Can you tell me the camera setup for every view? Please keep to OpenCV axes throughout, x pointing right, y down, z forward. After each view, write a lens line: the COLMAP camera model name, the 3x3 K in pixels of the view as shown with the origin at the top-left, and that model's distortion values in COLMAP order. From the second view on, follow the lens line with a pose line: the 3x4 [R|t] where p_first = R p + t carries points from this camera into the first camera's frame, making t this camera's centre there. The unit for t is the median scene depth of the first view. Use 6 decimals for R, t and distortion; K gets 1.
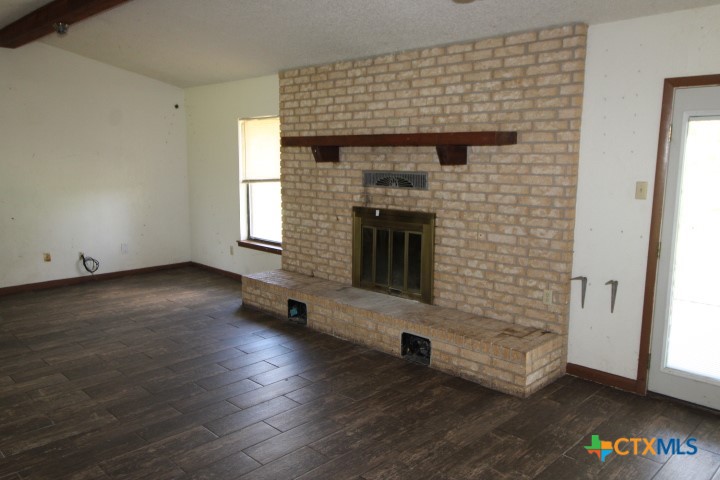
lens RADIAL K [[563.8, 0, 360.5], [0, 563.8, 239.7], [0, 0, 1]] dist [0.012859, -0.010800]
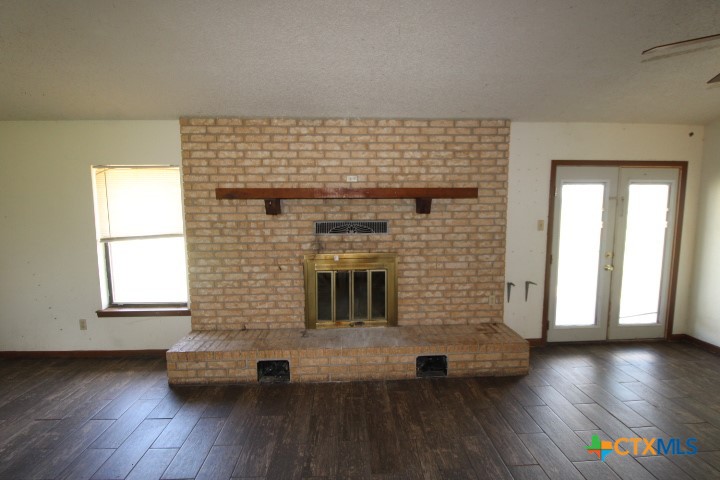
lens RADIAL K [[343.5, 0, 360.5], [0, 343.5, 240.1], [0, 0, 1]] dist [-0.002162, -0.010790]
pose [[0.673537, -0.085192, 0.734227, -0.447759], [0.120030, 0.992757, 0.005081, -0.082547], [-0.729342, 0.084707, 0.678885, 0.514437]]
